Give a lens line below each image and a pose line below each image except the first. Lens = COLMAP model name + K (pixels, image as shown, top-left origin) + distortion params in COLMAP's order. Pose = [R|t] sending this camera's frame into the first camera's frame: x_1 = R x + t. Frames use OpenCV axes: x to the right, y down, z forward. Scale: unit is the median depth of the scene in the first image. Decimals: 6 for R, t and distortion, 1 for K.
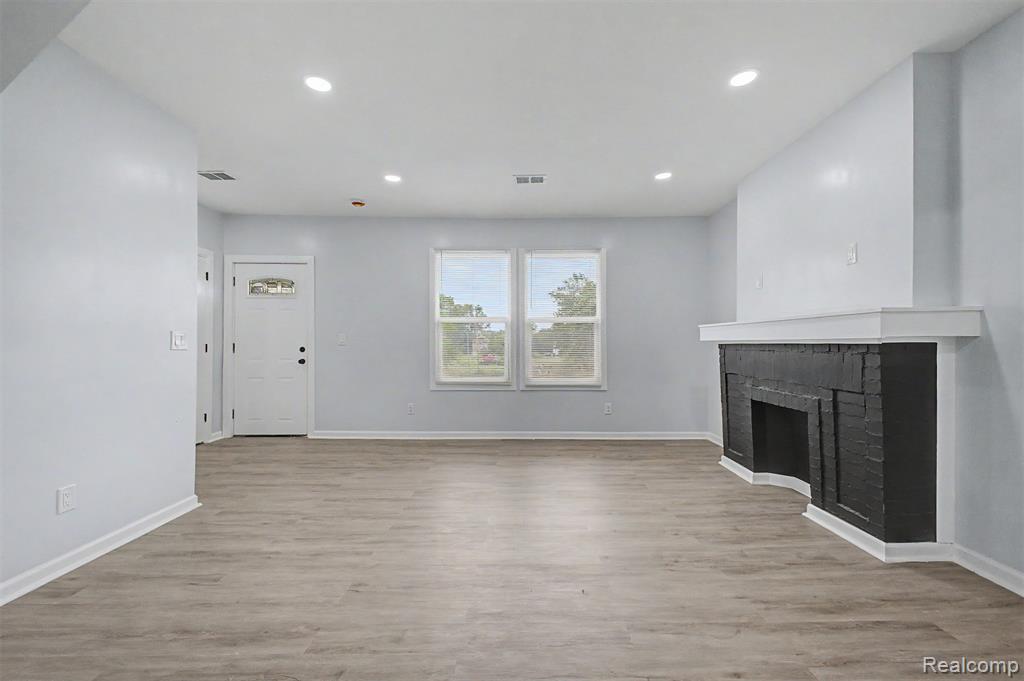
lens RADIAL K [[432.4, 0, 517.9], [0, 432.4, 343.4], [0, 0, 1]] dist [0.120396, -0.000054]
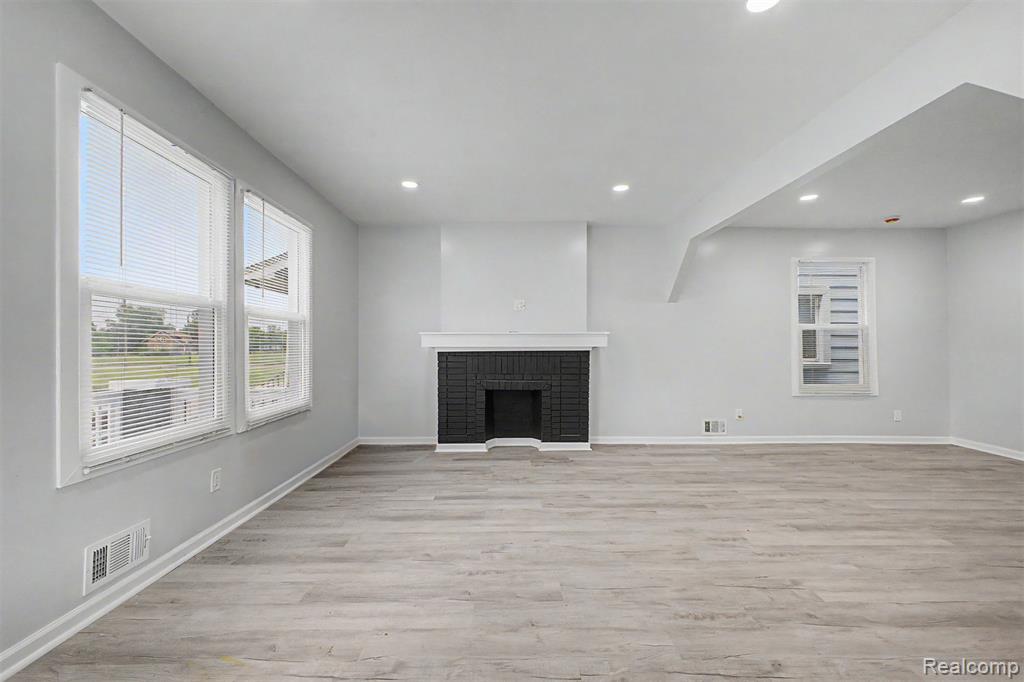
lens RADIAL K [[415.0, 0, 512.0], [0, 415.0, 341.0], [0, 0, 1]] dist [0.001917, -0.000194]
pose [[-0.019968, 0.013339, 0.999712, -0.810142], [-0.002998, 0.999906, -0.013402, -0.010163], [-0.999796, -0.003265, -0.019927, 1.025062]]
